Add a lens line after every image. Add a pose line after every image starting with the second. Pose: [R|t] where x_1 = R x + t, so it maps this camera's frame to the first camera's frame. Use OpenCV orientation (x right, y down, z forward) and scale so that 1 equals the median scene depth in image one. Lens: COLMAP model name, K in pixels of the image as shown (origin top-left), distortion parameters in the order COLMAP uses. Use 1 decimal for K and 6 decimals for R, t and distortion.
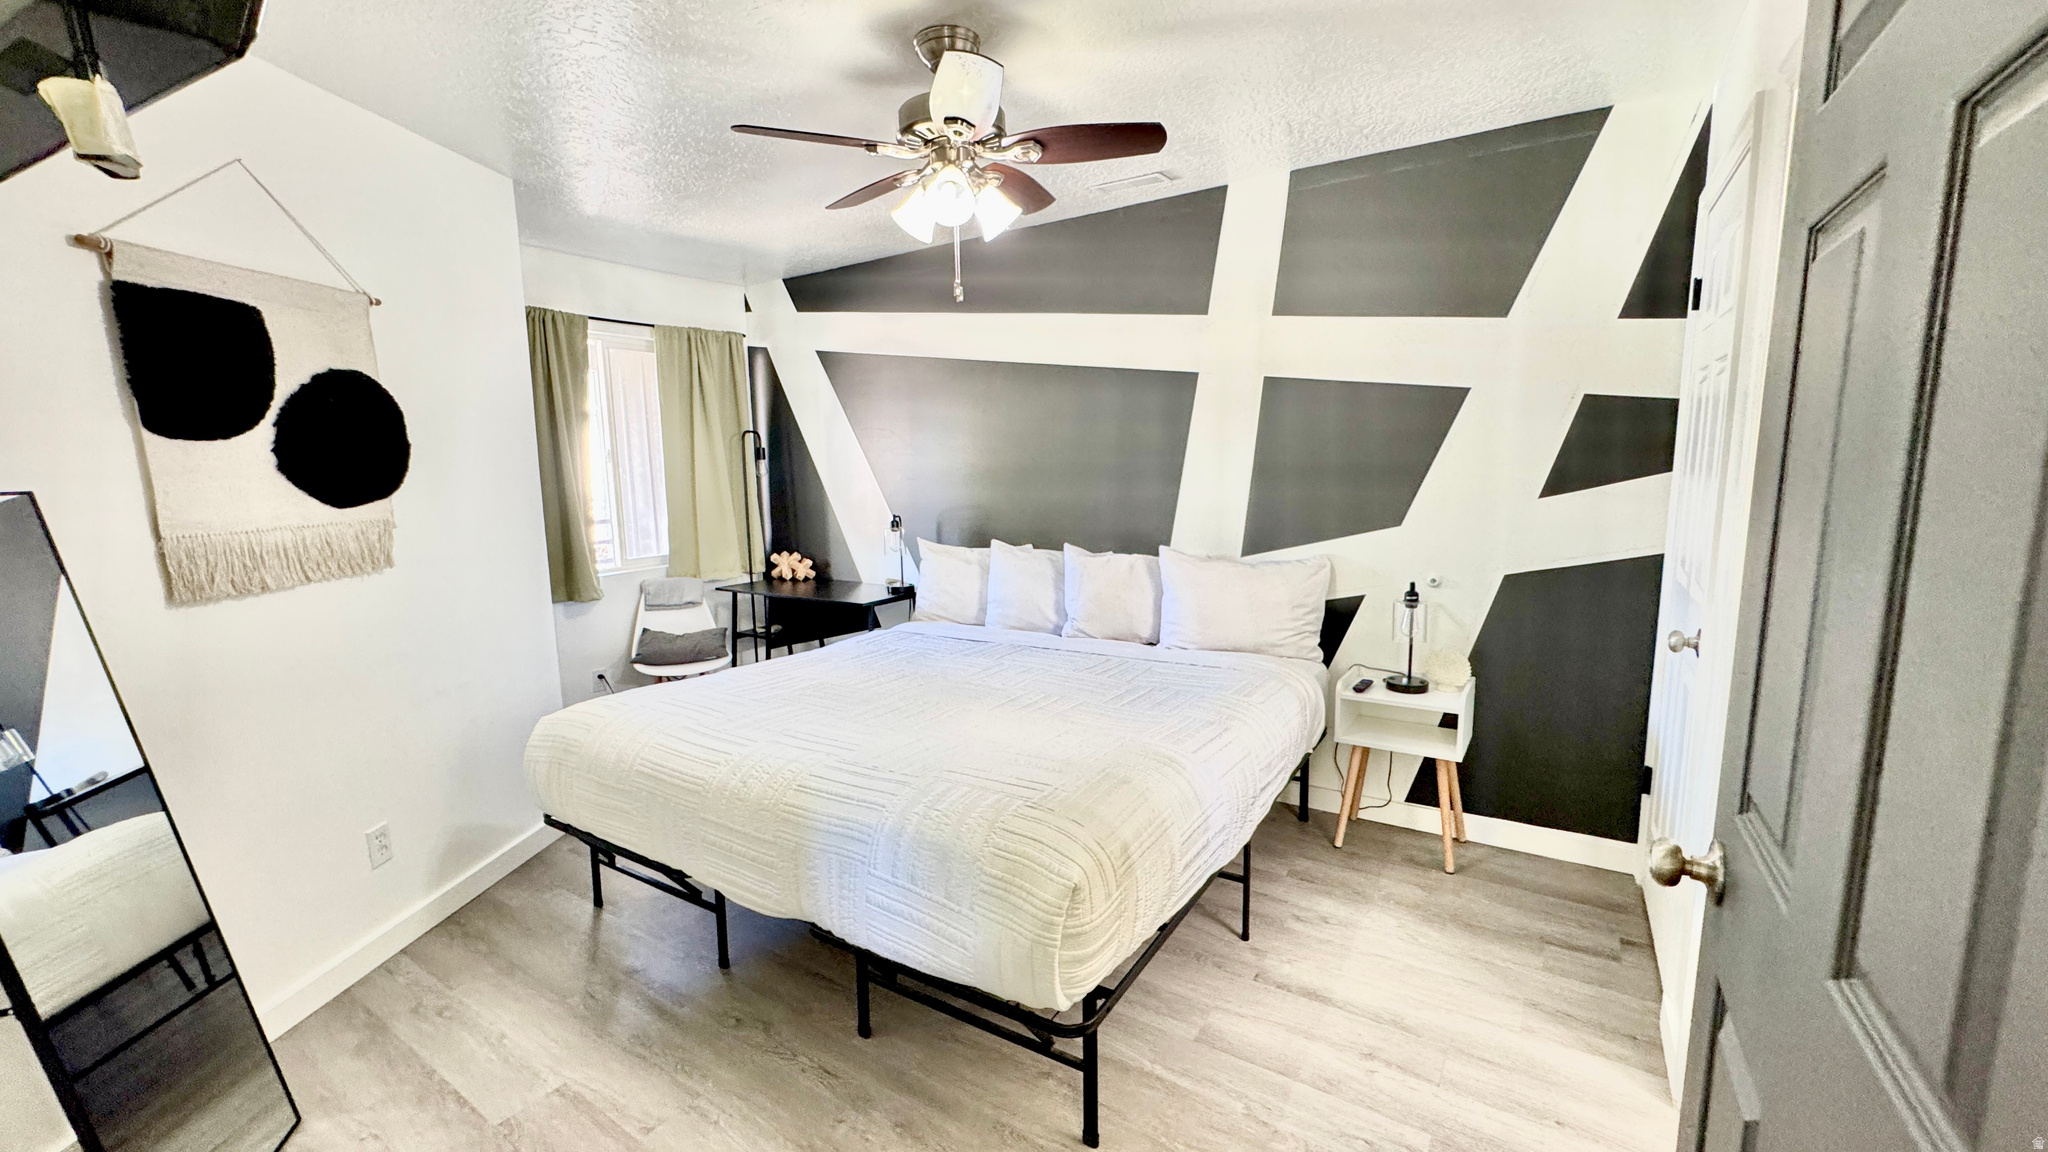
lens RADIAL K [[818.4, 0, 1027.7], [0, 818.4, 588.6], [0, 0, 1]] dist [-0.000917, -0.000383]
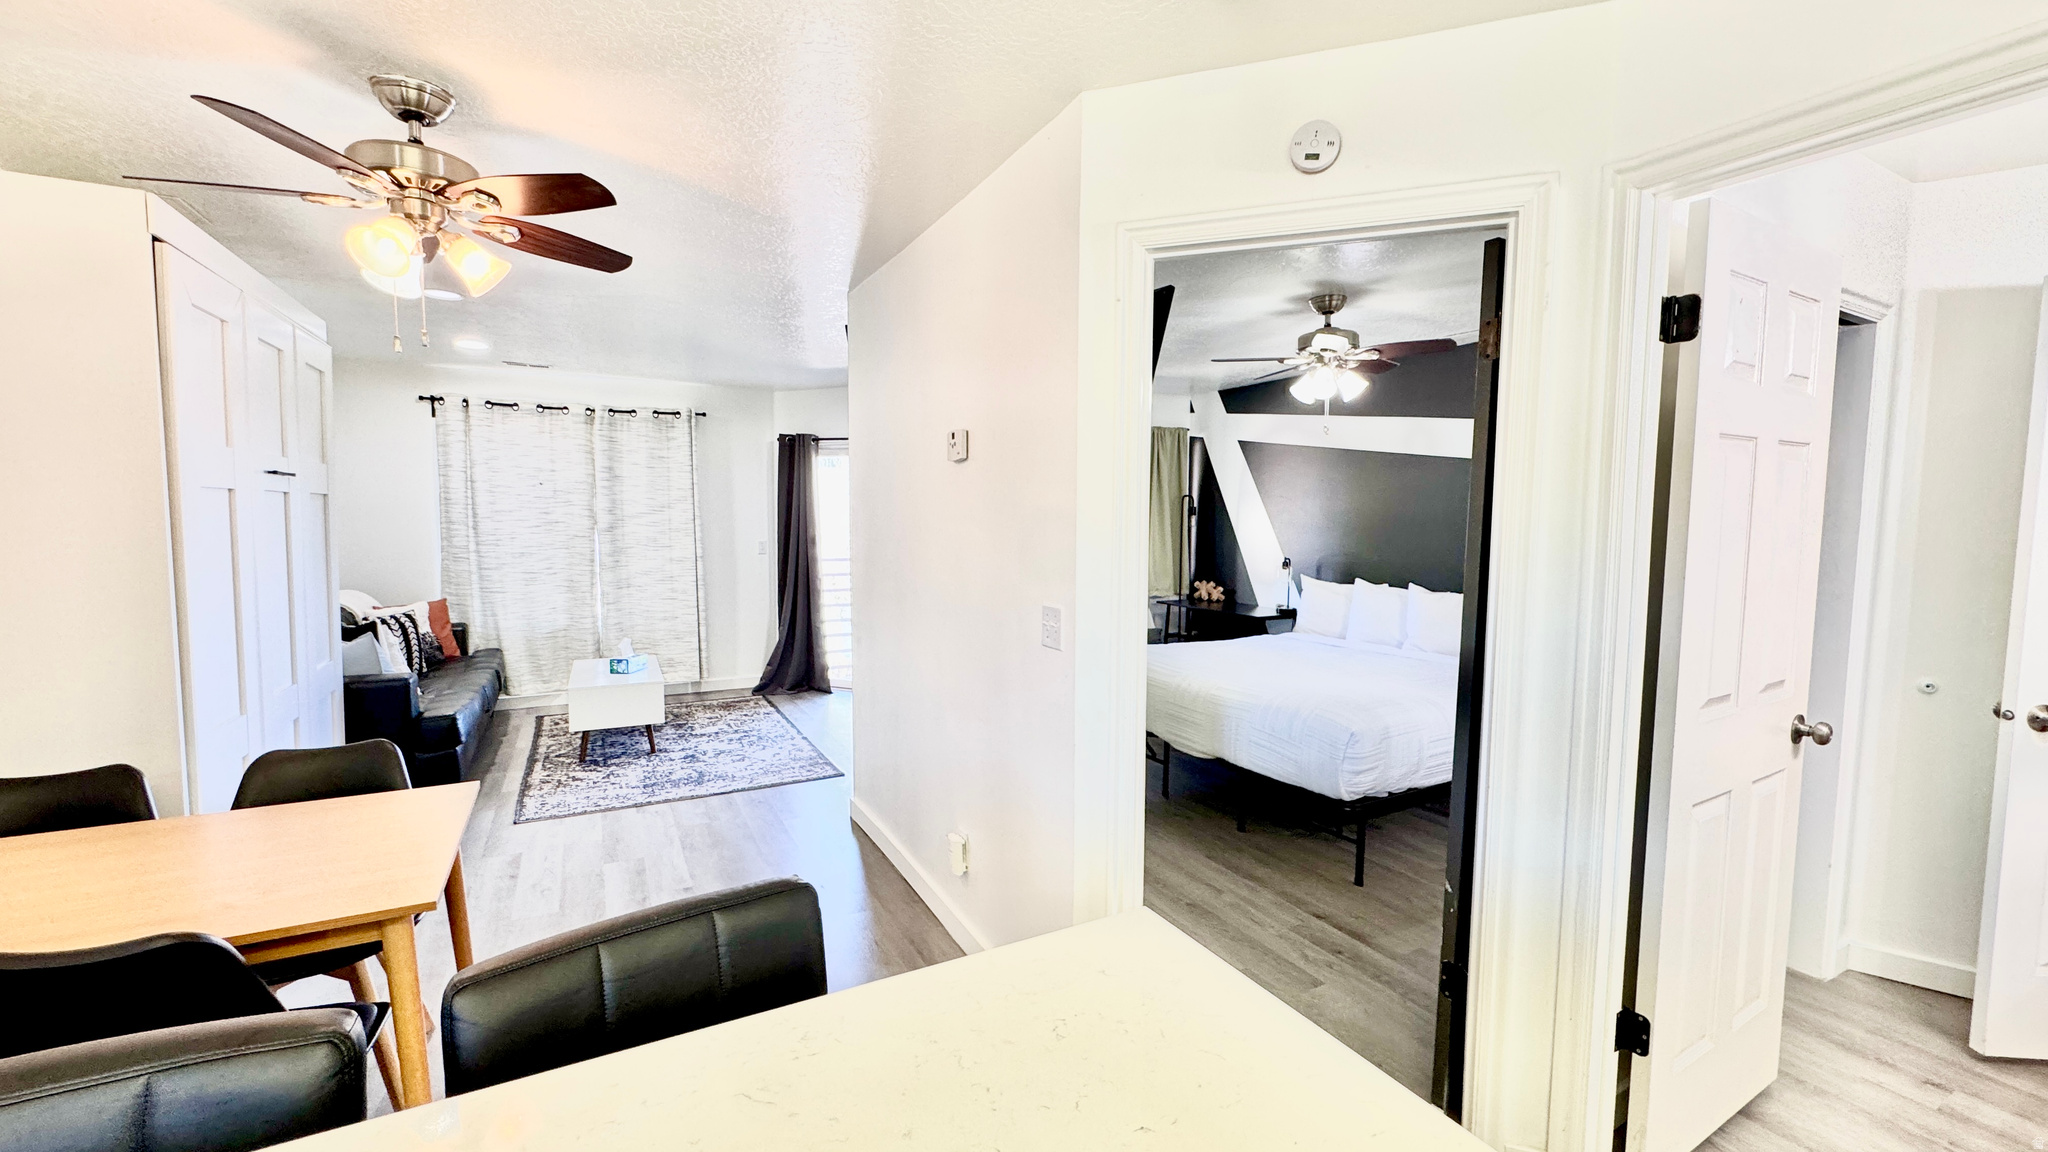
lens RADIAL K [[818.4, 0, 1025.0], [0, 818.4, 572.2], [0, 0, 1]] dist [-0.000917, -0.000383]
pose [[0.884747, 0.057463, -0.462517, 0.093348], [-0.093711, 0.994037, -0.055760, 0.055524], [0.456554, 0.092676, 0.884855, -0.448190]]
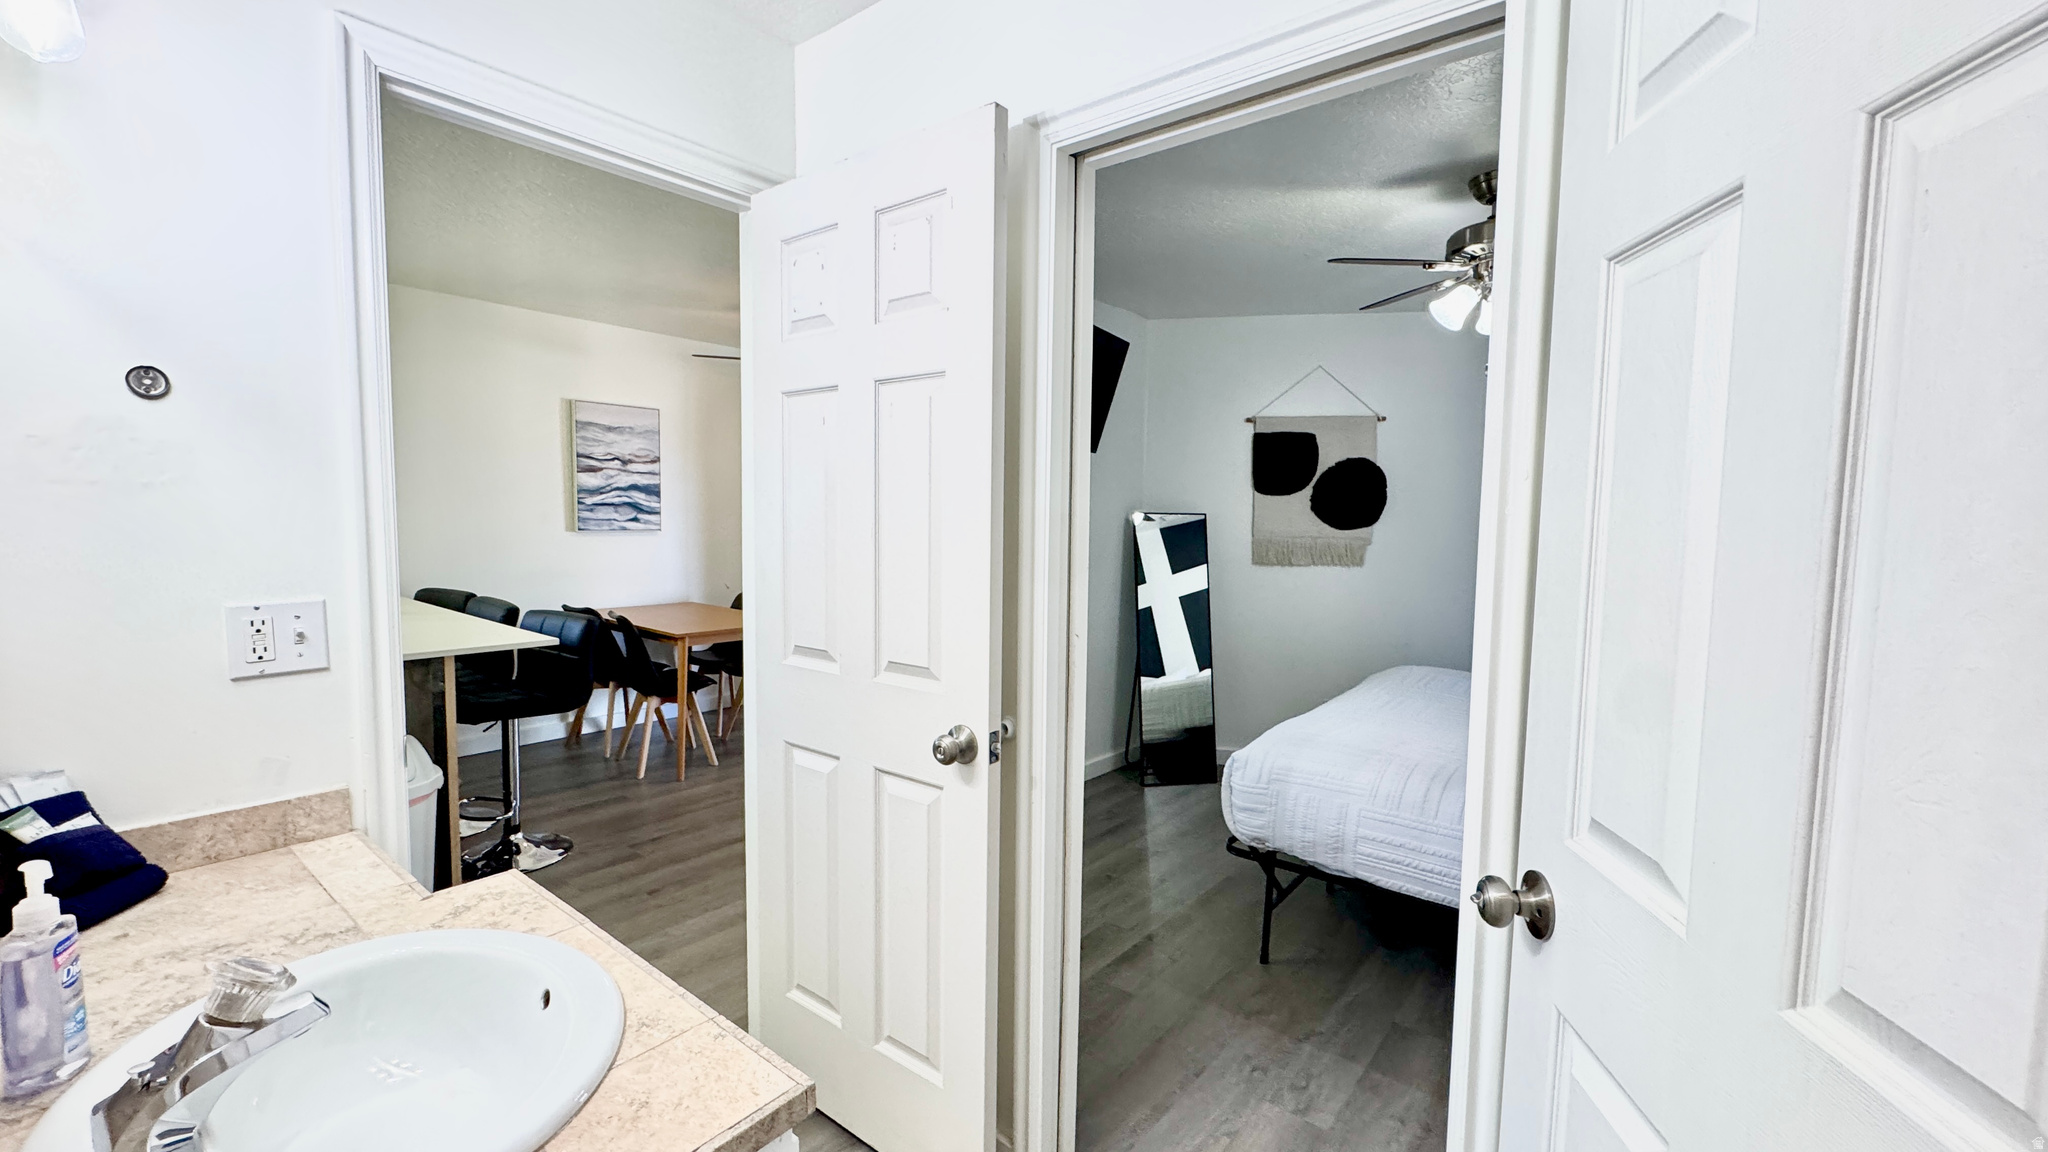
lens RADIAL K [[818.4, 0, 1019.0], [0, 818.4, 573.2], [0, 0, 1]] dist [-0.000917, -0.000383]
pose [[-0.103928, 0.086453, -0.990820, 0.628793], [-0.166182, 0.980701, 0.103001, -0.038039], [0.980603, 0.175361, -0.087556, 0.242517]]
